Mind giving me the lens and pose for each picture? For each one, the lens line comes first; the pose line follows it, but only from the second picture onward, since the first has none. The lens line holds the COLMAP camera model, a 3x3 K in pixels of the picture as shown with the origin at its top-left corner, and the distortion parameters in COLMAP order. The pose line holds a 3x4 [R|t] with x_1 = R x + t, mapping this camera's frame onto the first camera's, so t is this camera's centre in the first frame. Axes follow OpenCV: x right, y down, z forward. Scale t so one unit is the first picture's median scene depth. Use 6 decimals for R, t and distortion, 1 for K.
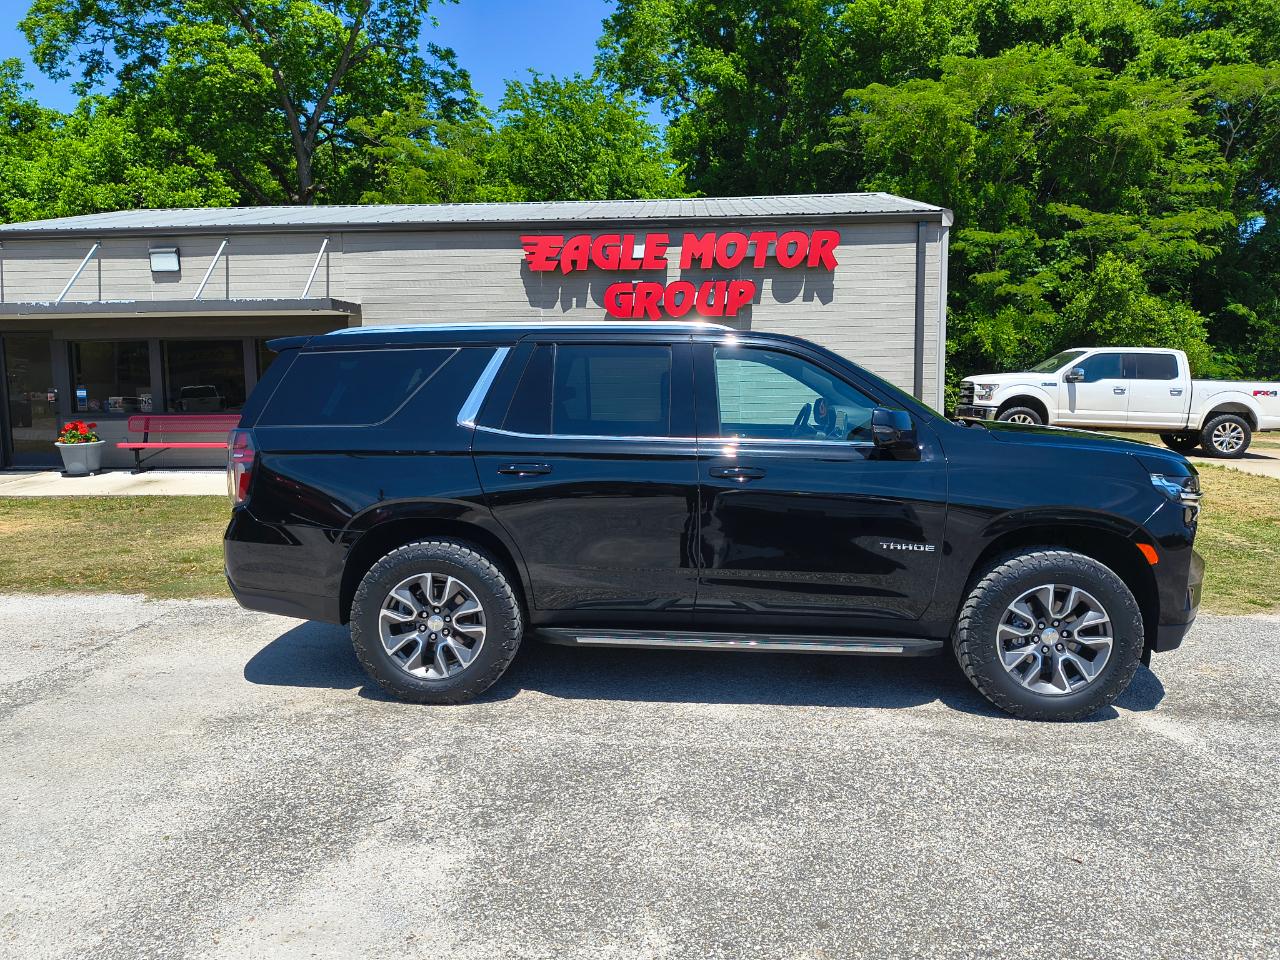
lens RADIAL K [[959.1, 0, 636.6], [0, 959.1, 481.9], [0, 0, 1]] dist [0.022428, -0.032539]
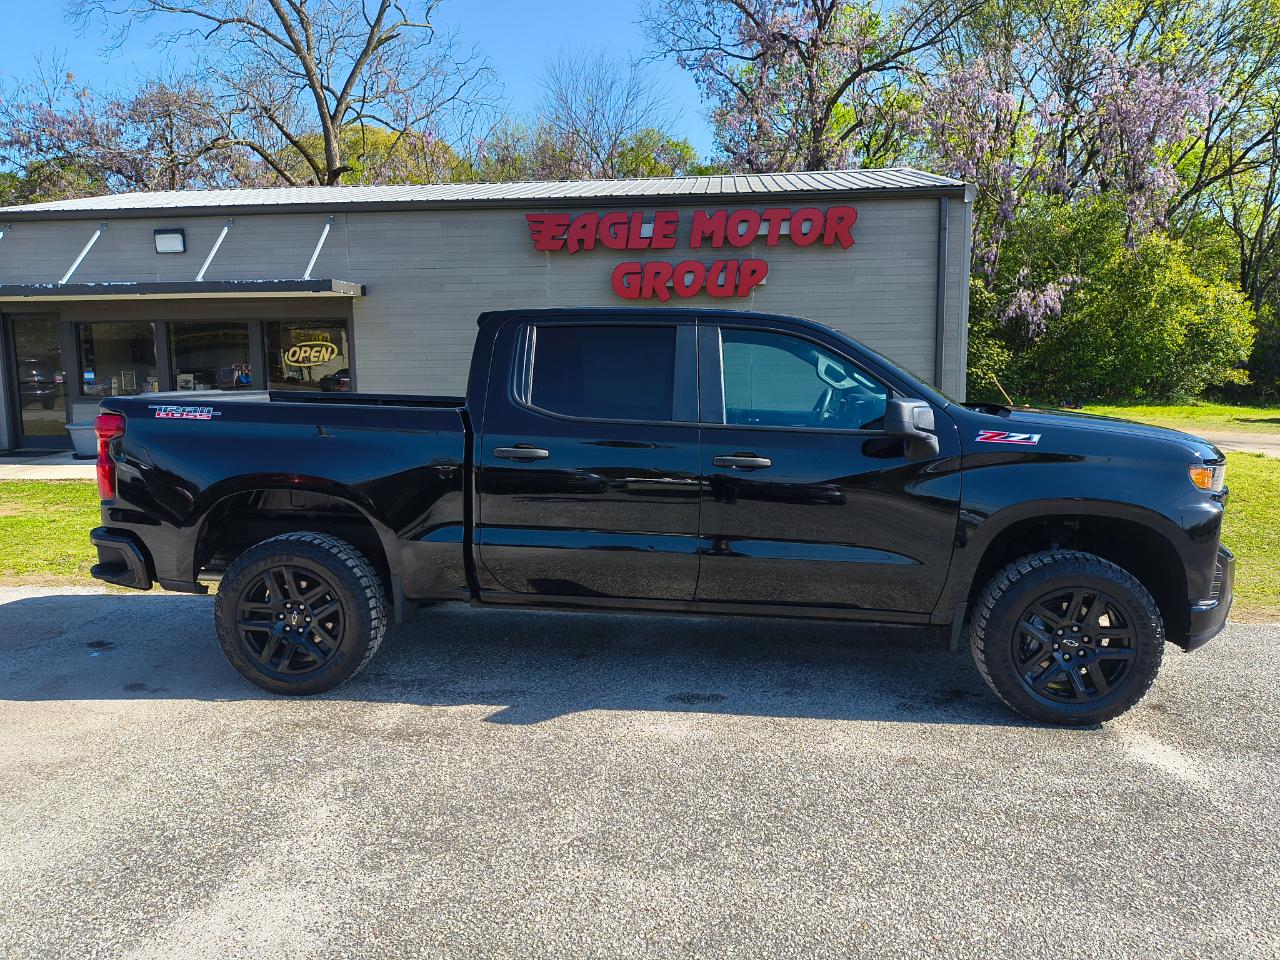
lens RADIAL K [[959.1, 0, 634.4], [0, 959.1, 474.2], [0, 0, 1]] dist [0.022428, -0.032539]
pose [[0.999126, 0.005369, -0.041453, 0.107364], [-0.004877, 0.999917, 0.011966, -0.018936], [0.041514, -0.011754, 0.999069, 0.105714]]
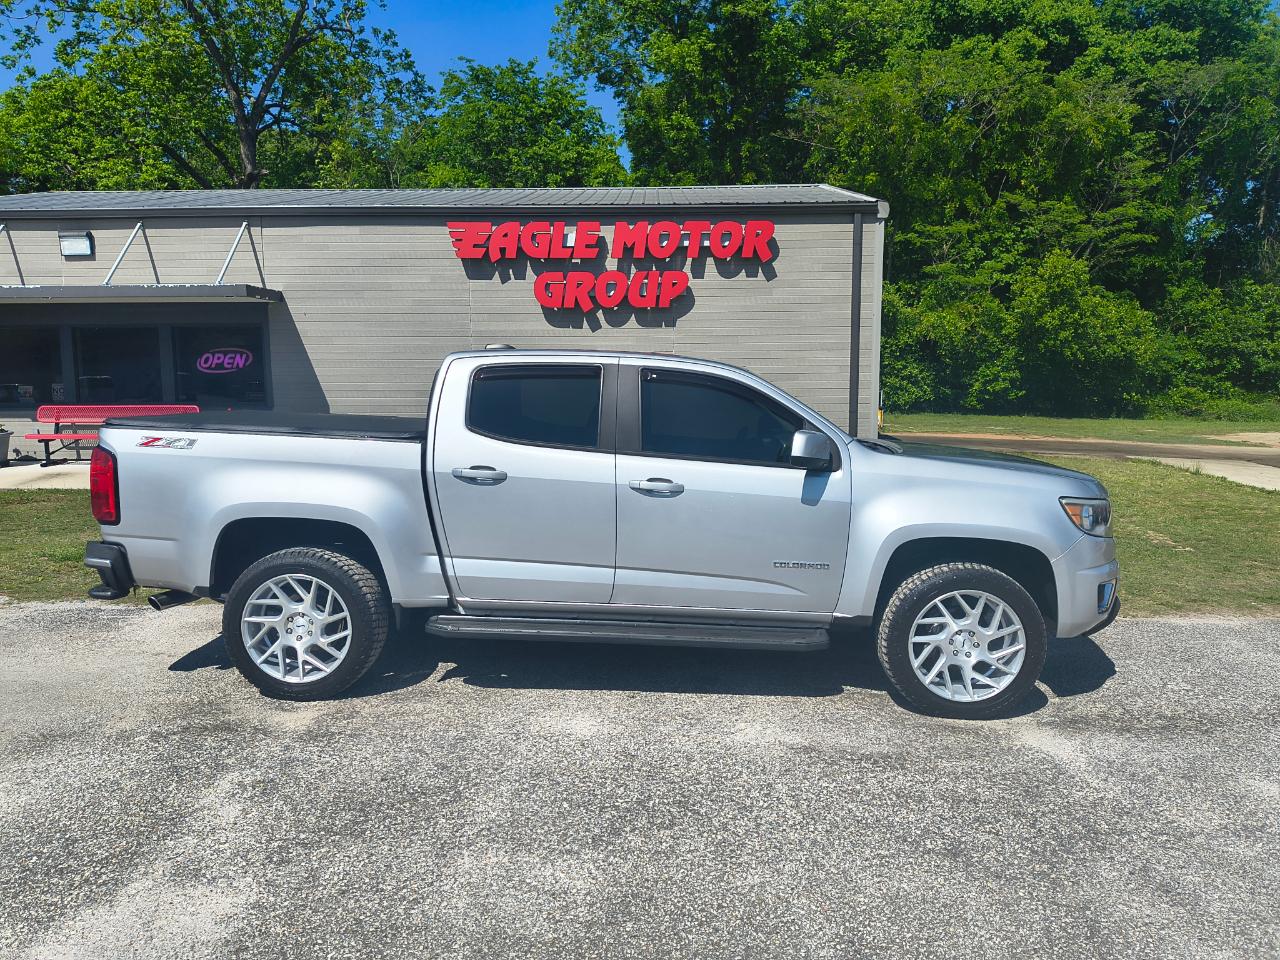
lens RADIAL K [[959.1, 0, 633.2], [0, 959.1, 484.9], [0, 0, 1]] dist [0.022428, -0.032539]
pose [[0.999463, 0.002917, 0.032634, 0.127100], [-0.003267, 0.999938, 0.010676, -0.007025], [-0.032601, -0.010777, 0.999410, 0.079458]]
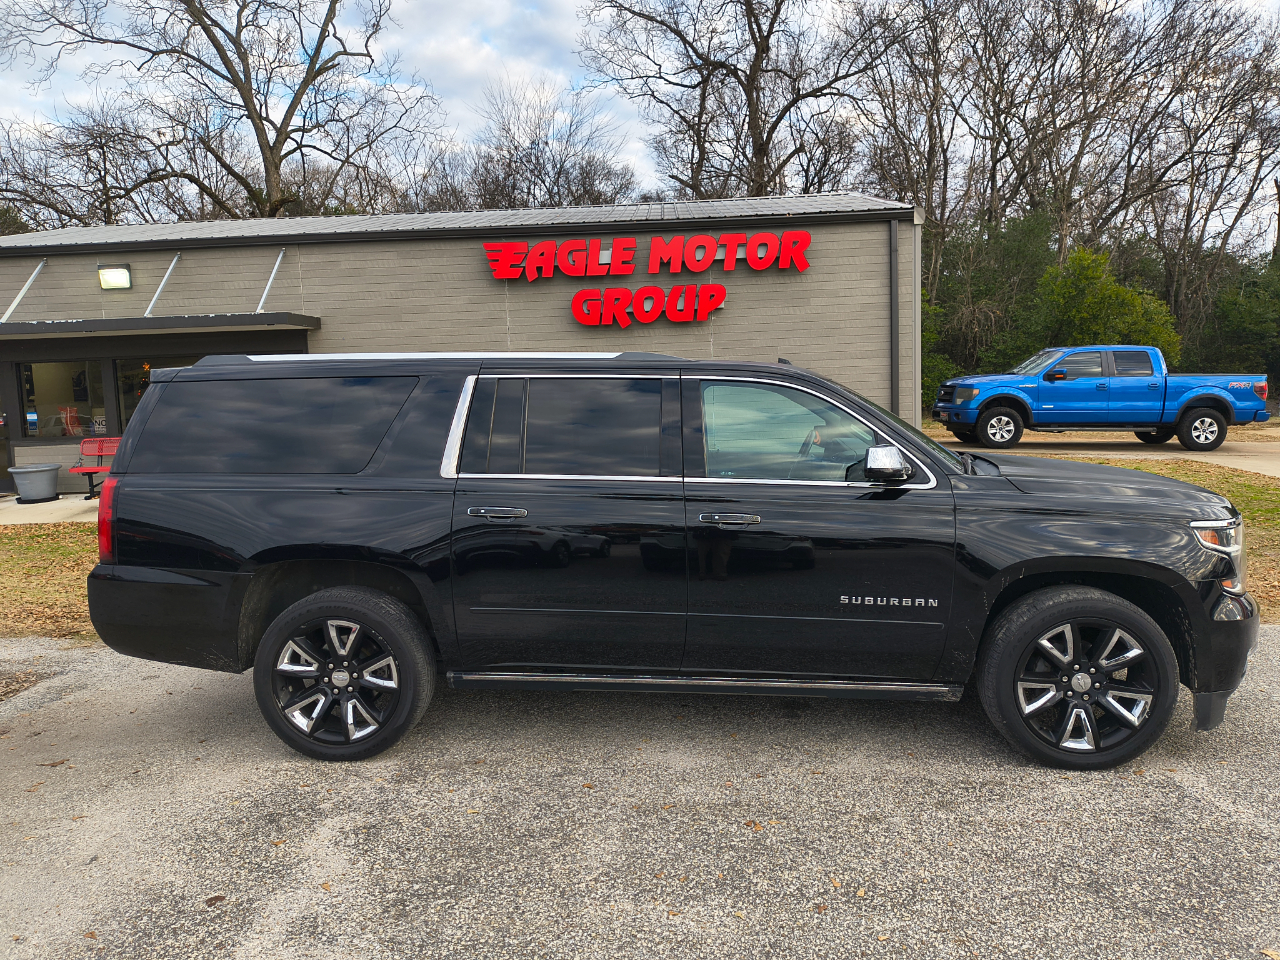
lens RADIAL K [[959.1, 0, 641.2], [0, 959.1, 473.4], [0, 0, 1]] dist [0.022428, -0.032539]
pose [[0.999462, -0.027033, 0.018589, 0.051274], [0.027270, 0.999549, -0.012595, -0.024137], [-0.018240, 0.013096, 0.999748, 0.104288]]
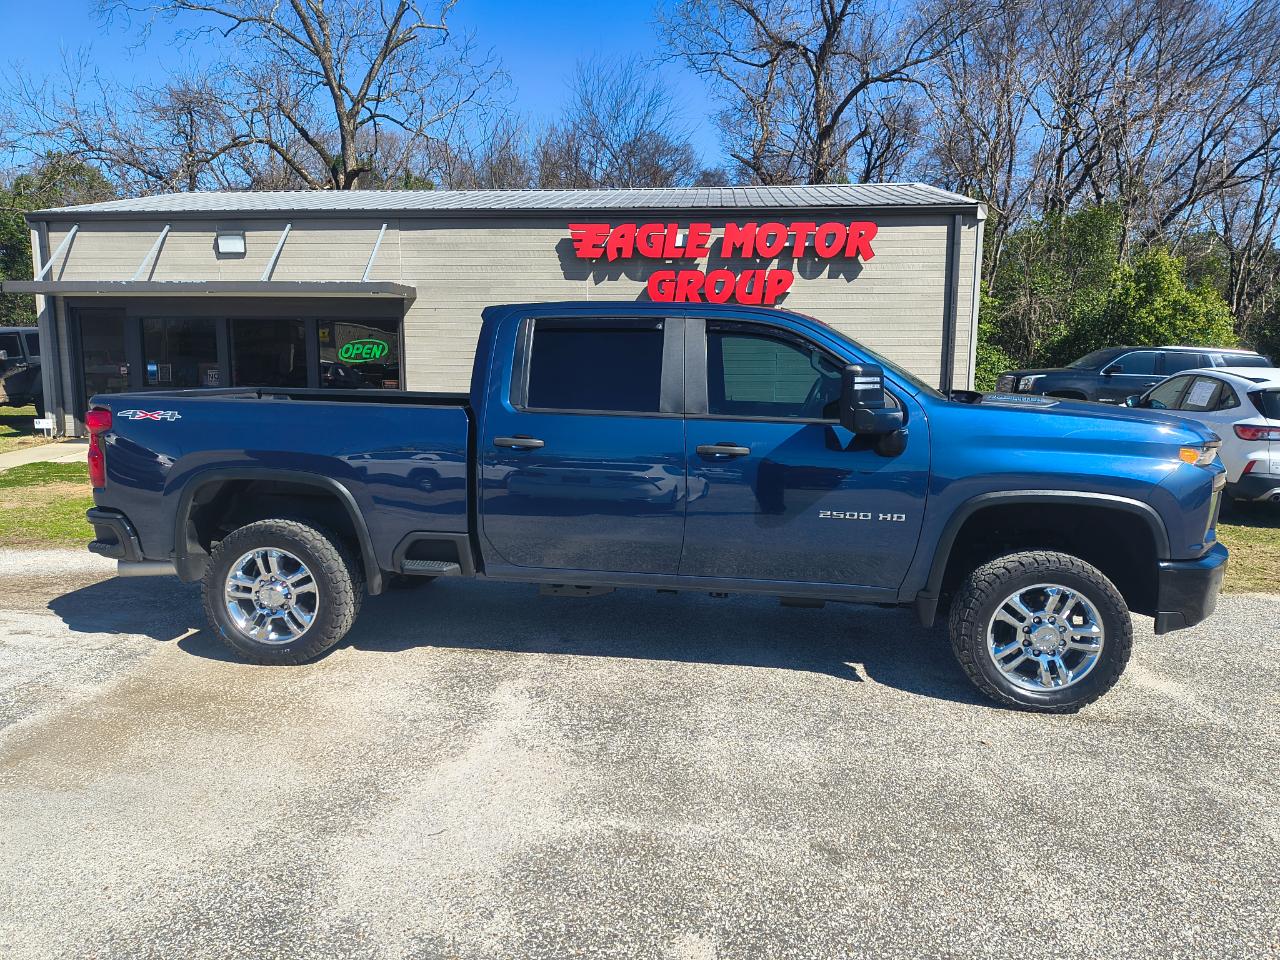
lens RADIAL K [[959.1, 0, 632.9], [0, 959.1, 484.3], [0, 0, 1]] dist [0.022428, -0.032539]
pose [[0.999284, 0.020264, -0.031942, -0.045942], [-0.019540, 0.999549, 0.022809, 0.008235], [0.032389, -0.022169, 0.999229, -0.168331]]
